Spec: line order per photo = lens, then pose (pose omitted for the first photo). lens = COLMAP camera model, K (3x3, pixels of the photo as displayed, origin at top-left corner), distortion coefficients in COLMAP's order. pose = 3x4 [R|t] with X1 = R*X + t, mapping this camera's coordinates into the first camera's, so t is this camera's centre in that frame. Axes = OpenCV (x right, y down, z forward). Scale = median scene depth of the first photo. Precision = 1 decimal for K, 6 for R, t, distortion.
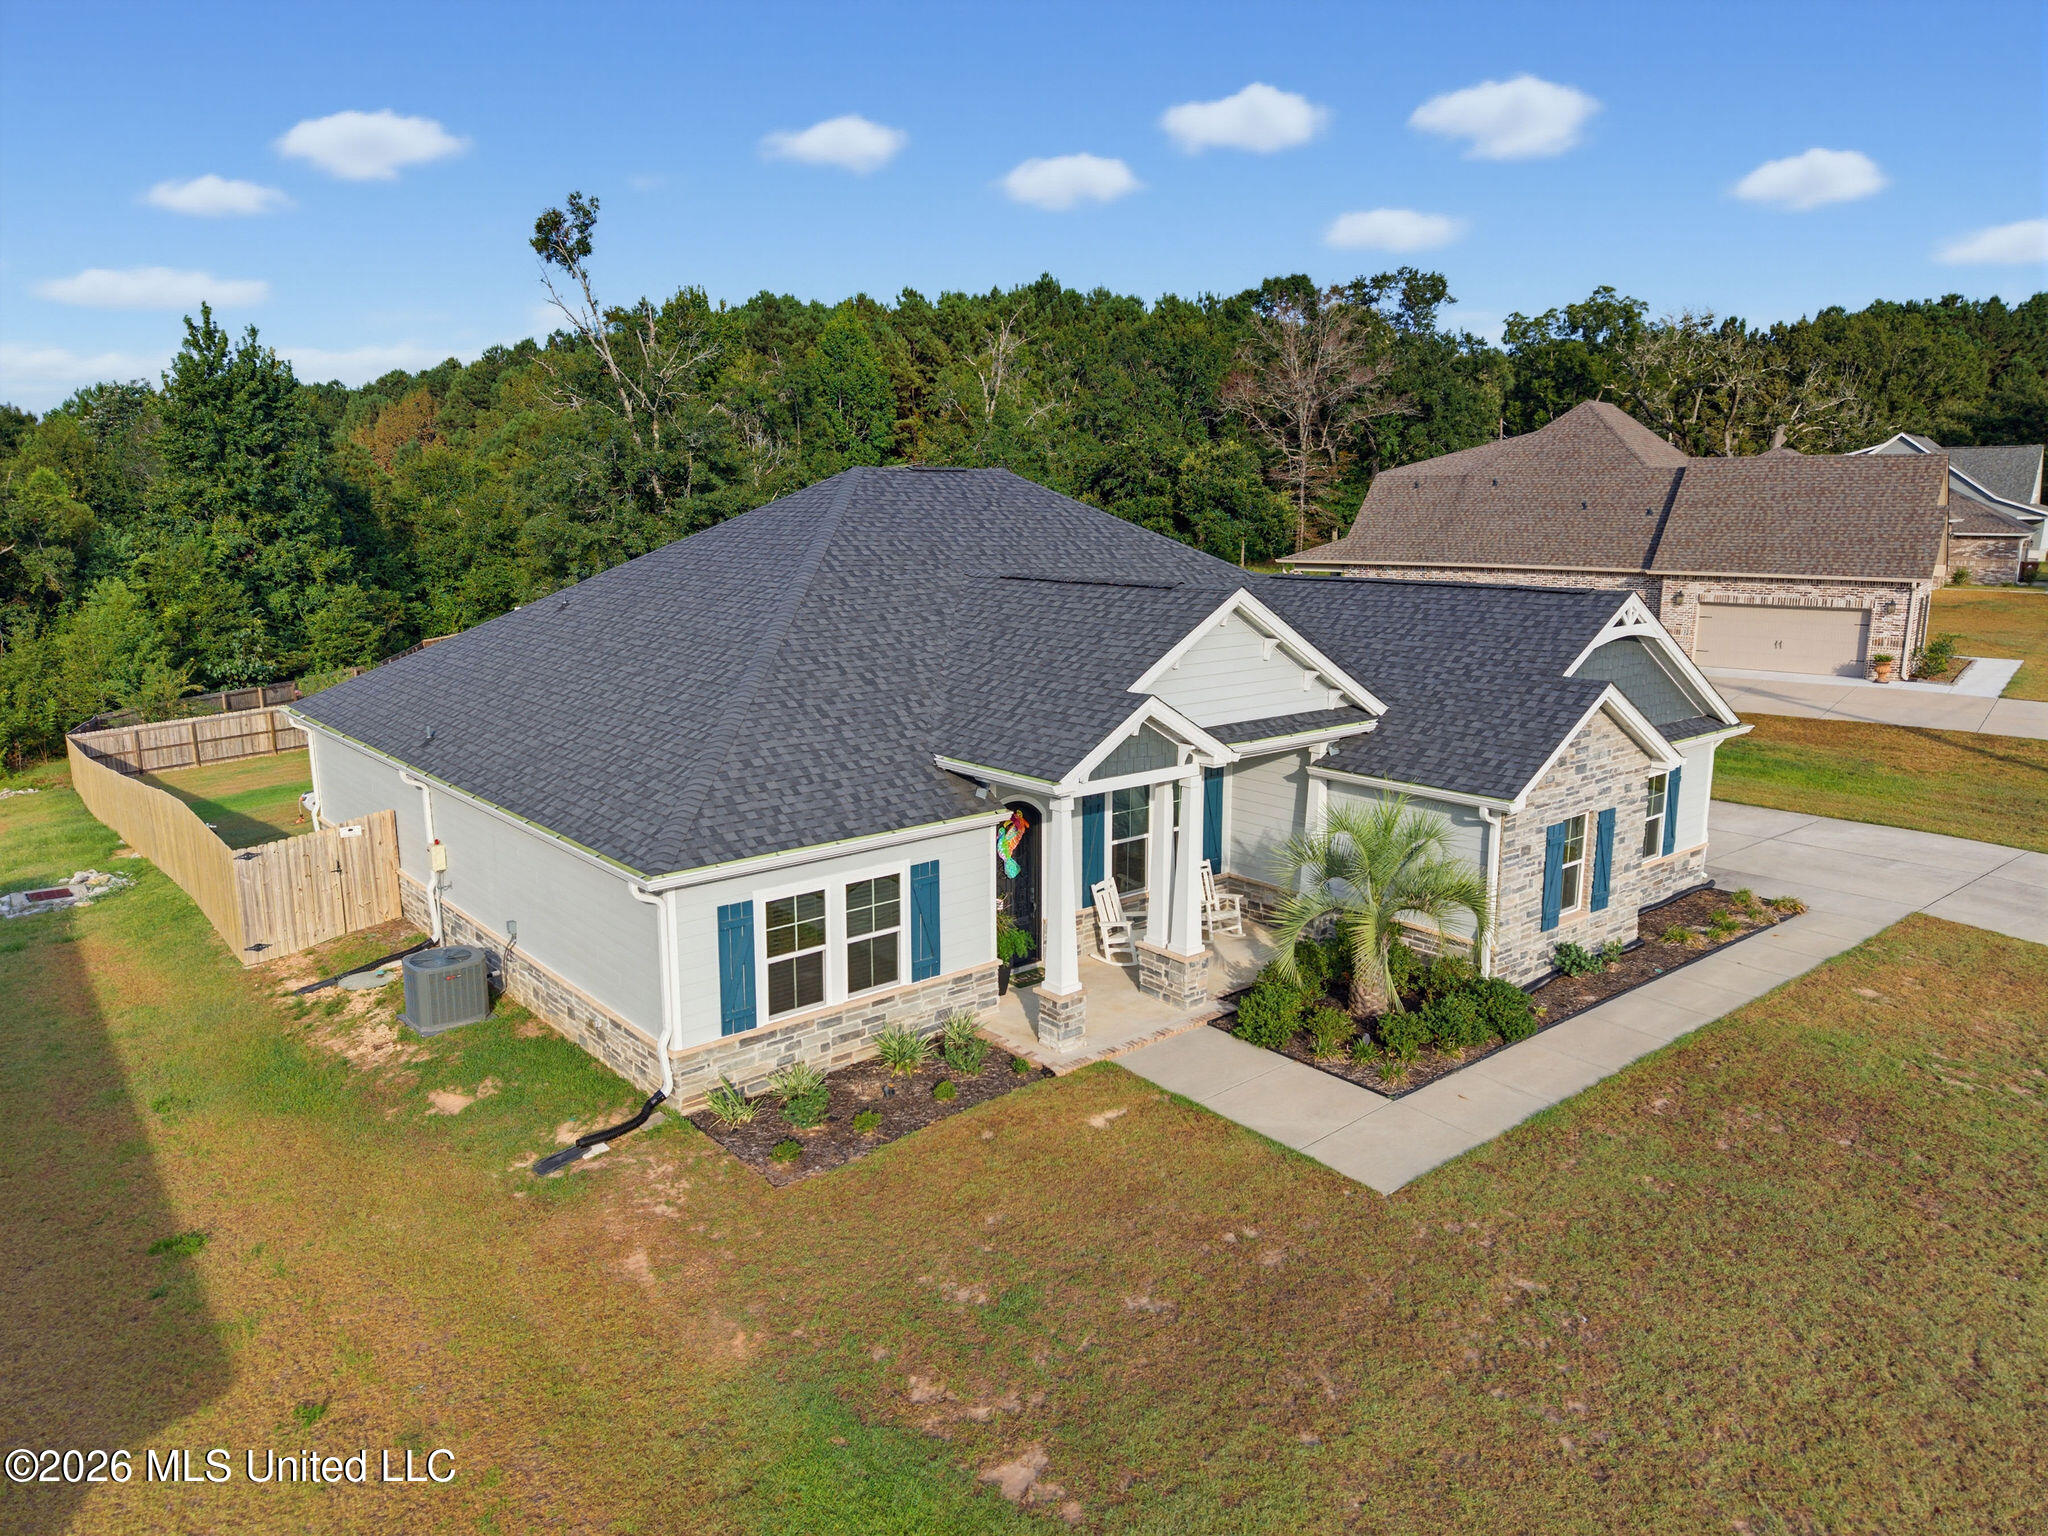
lens RADIAL K [[1353.8, 0, 1029.4], [0, 1353.8, 764.0], [0, 0, 1]] dist [0.010871, -0.002630]
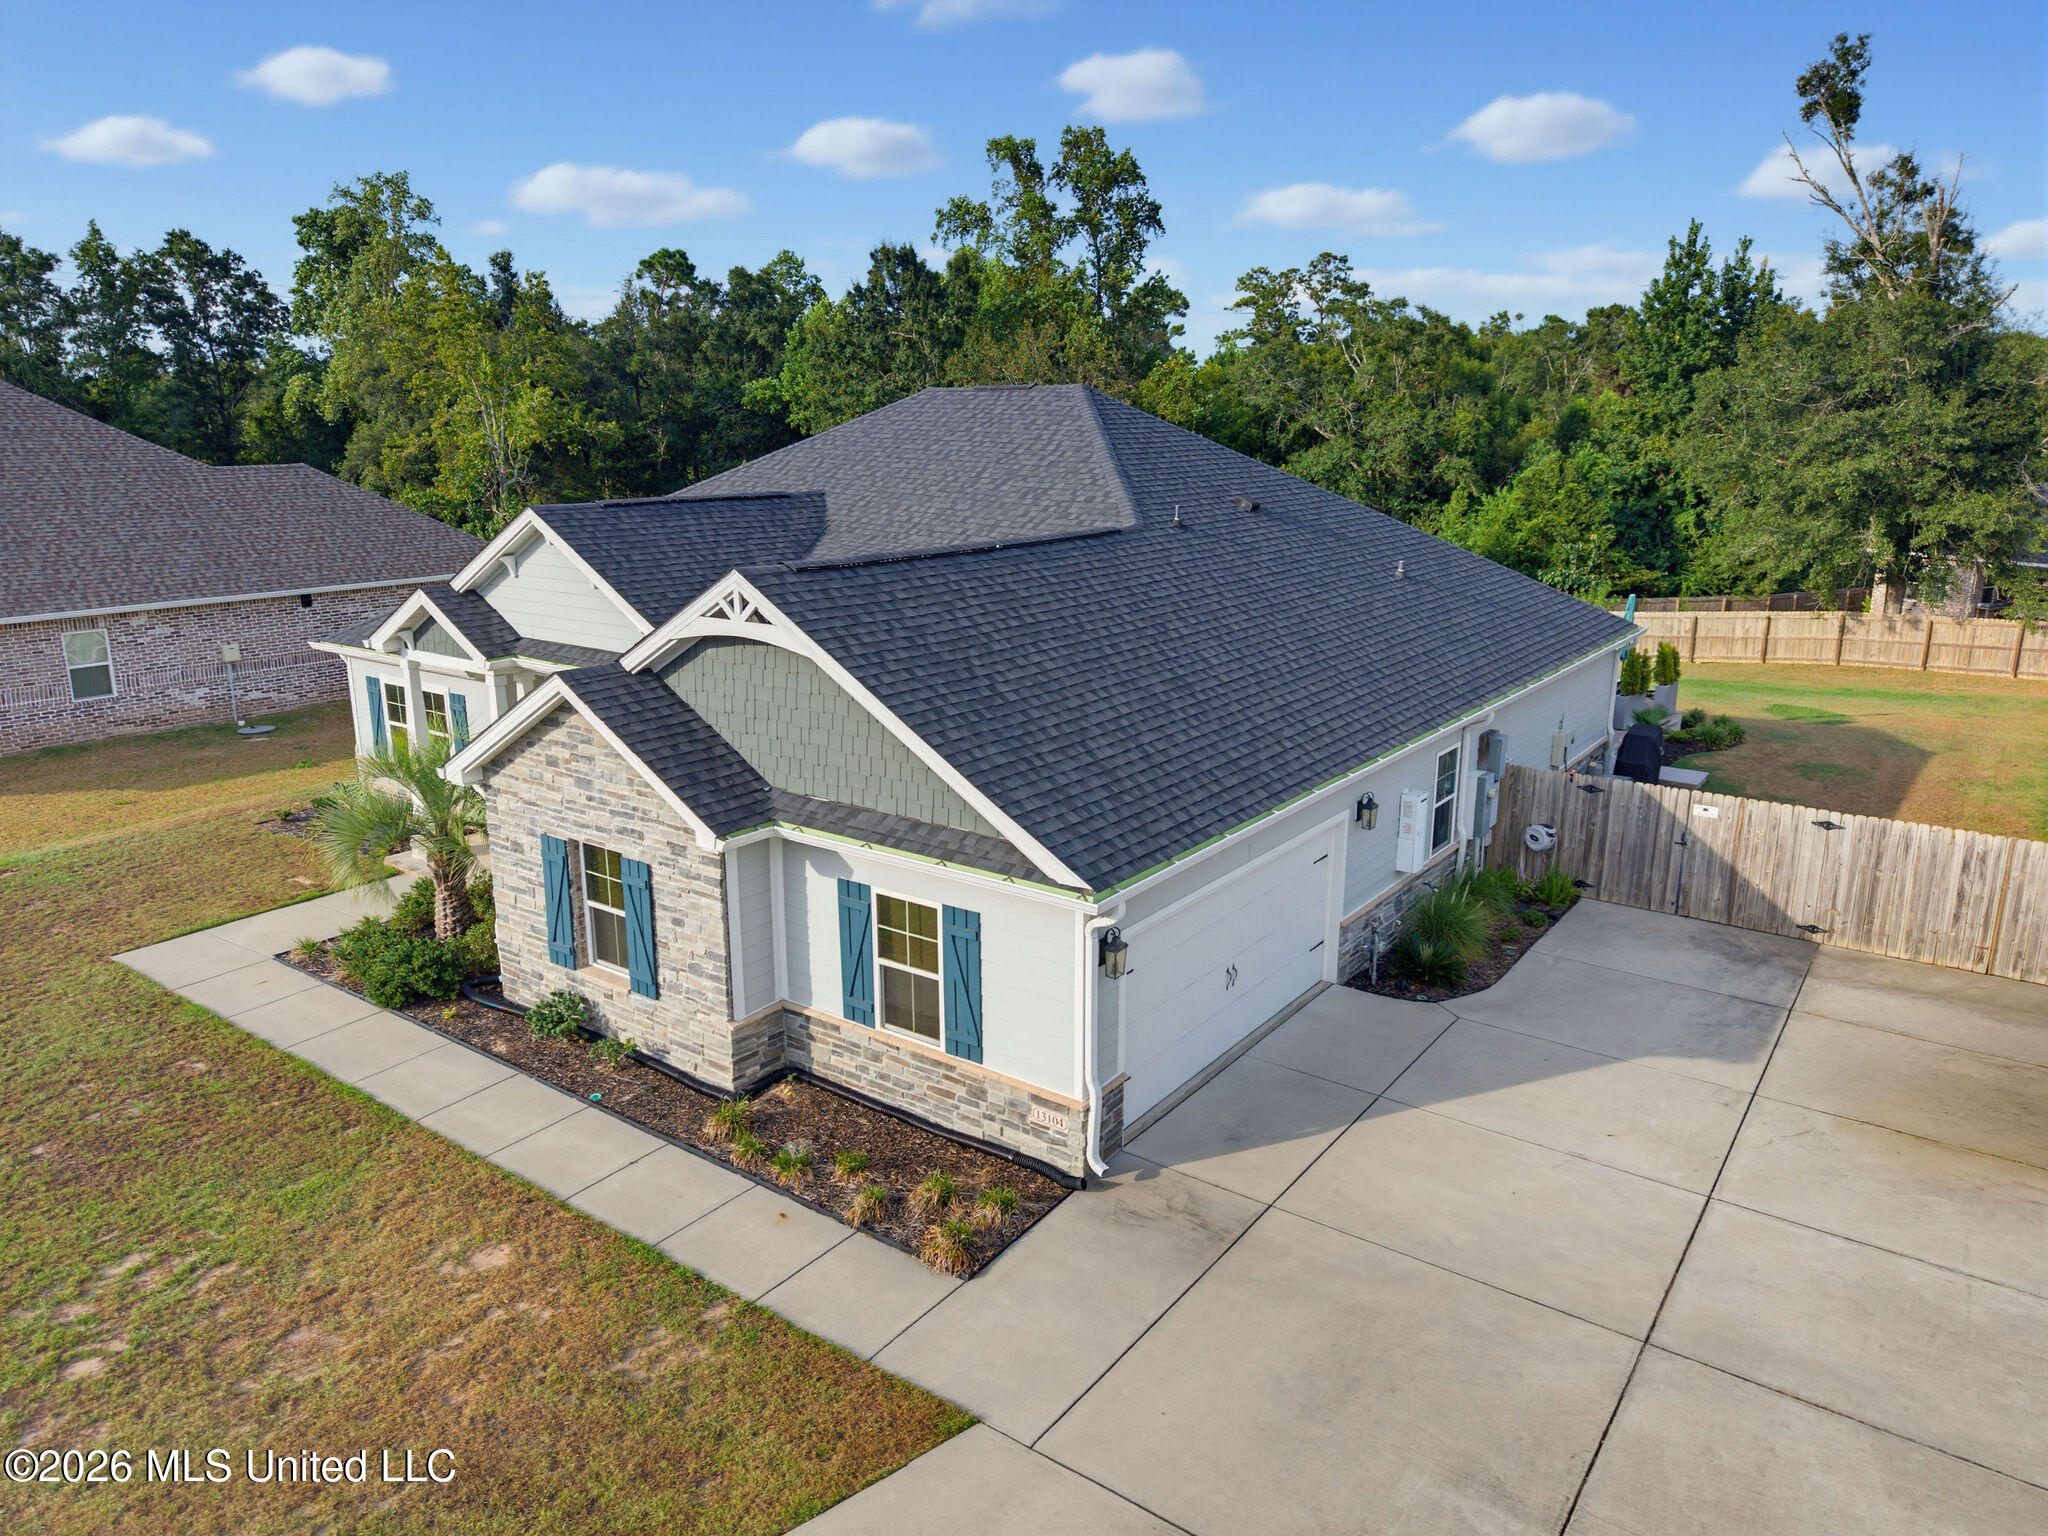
lens RADIAL K [[1365.3, 0, 1032.0], [0, 1365.3, 761.1], [0, 0, 1]] dist [0.018575, -0.019783]
pose [[0.242738, 0.236305, -0.940871, 1.202875], [-0.184403, 0.963434, 0.194397, -0.206344], [0.952404, 0.126312, 0.277438, 1.041245]]
